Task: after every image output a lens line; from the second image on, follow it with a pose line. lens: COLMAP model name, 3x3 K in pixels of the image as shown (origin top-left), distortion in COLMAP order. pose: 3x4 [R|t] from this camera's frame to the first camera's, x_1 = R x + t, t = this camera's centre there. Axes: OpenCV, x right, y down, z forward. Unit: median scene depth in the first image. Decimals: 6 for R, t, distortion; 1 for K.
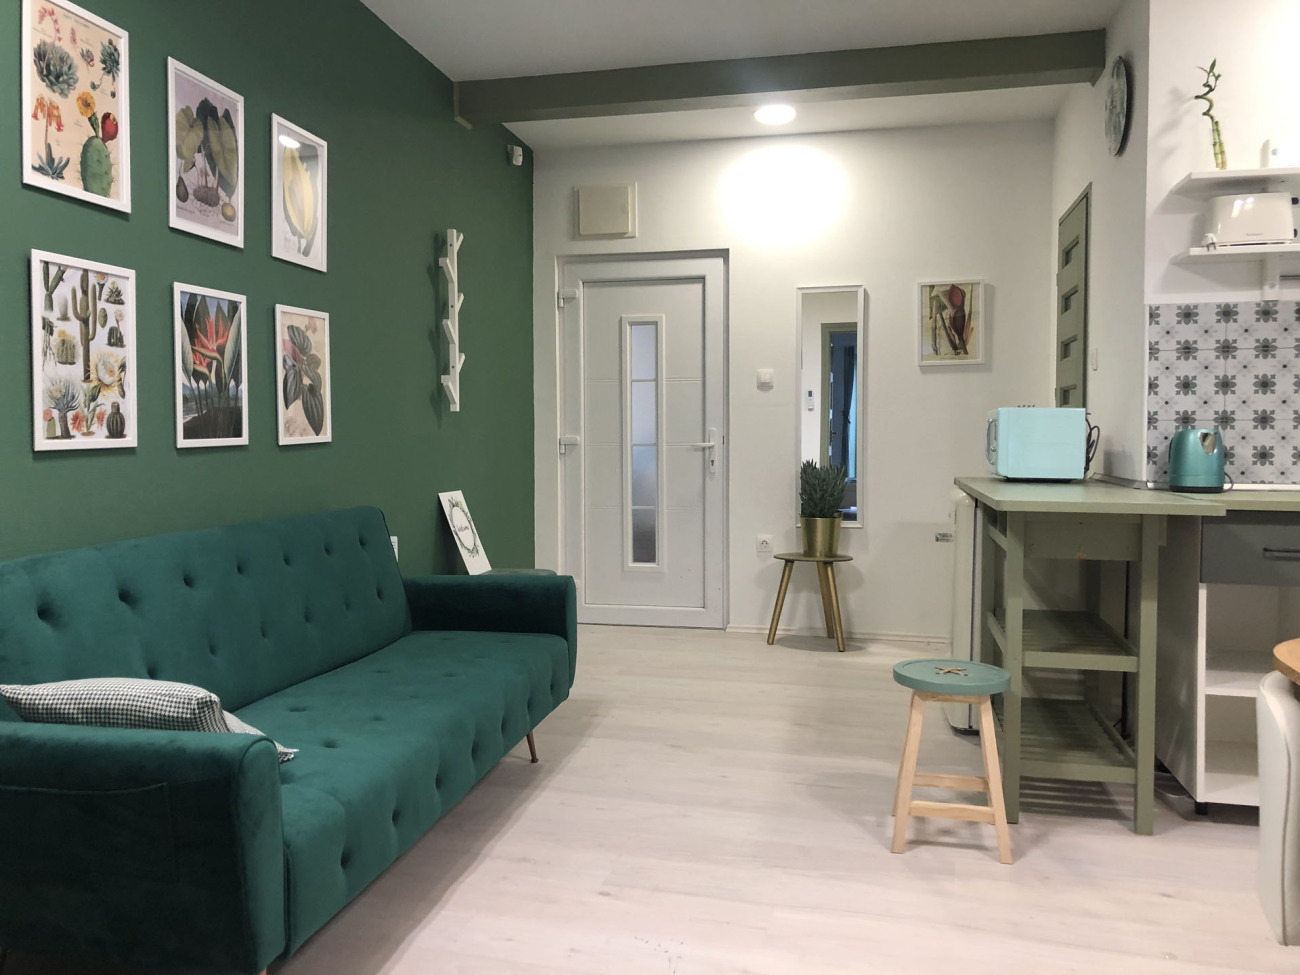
lens RADIAL K [[1068.6, 0, 639.0], [0, 1068.6, 475.3], [0, 0, 1]] dist [0.013857, 0.013427]
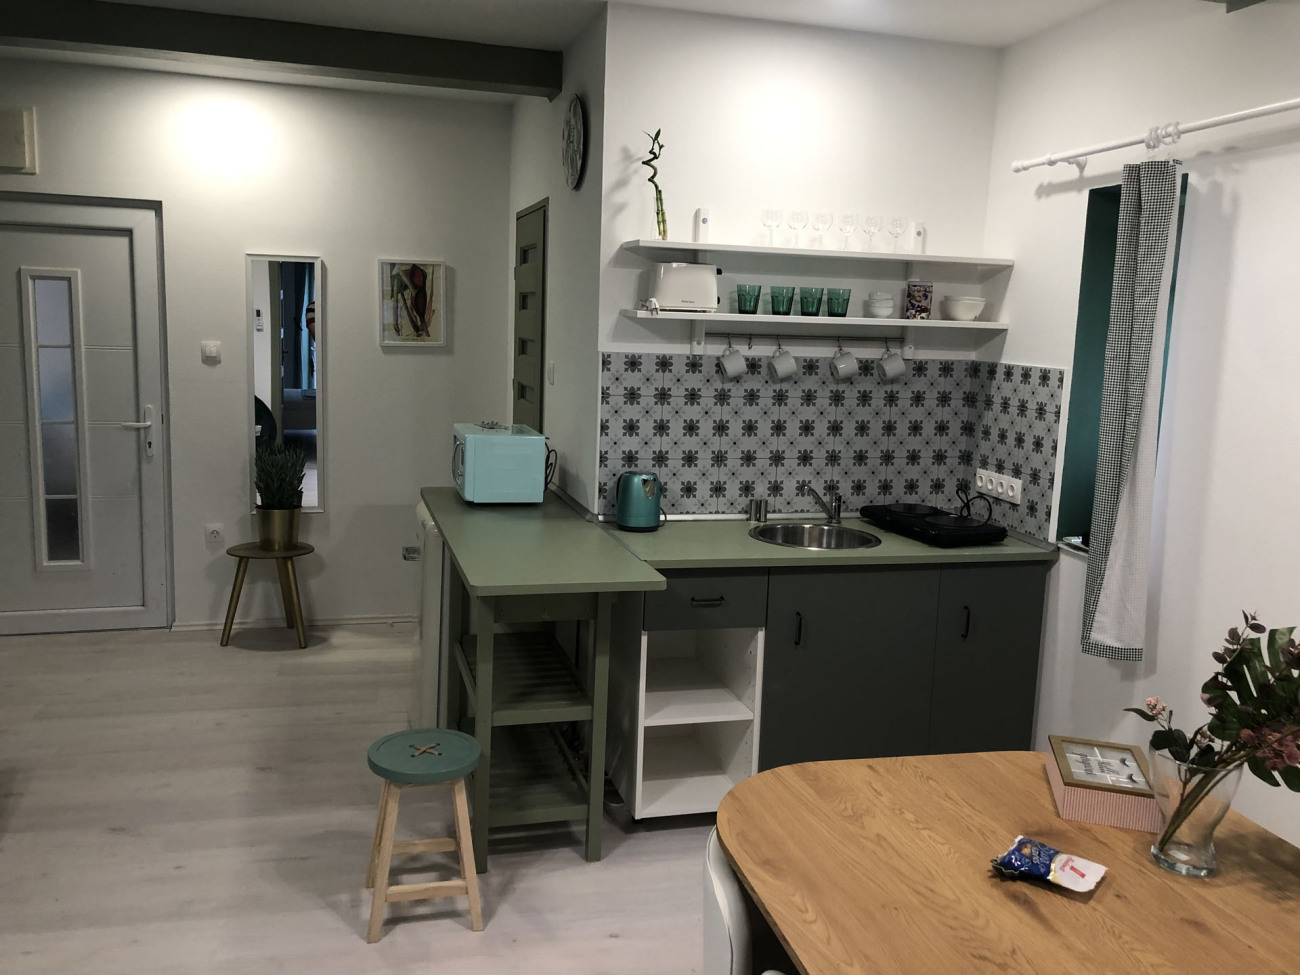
lens RADIAL K [[1068.6, 0, 648.0], [0, 1068.6, 490.7], [0, 0, 1]] dist [0.013857, 0.013427]
pose [[0.874025, -0.035299, 0.484596, -0.004263], [-0.019223, 0.994064, 0.107082, -0.173234], [-0.485500, -0.102908, 0.868159, 0.053851]]
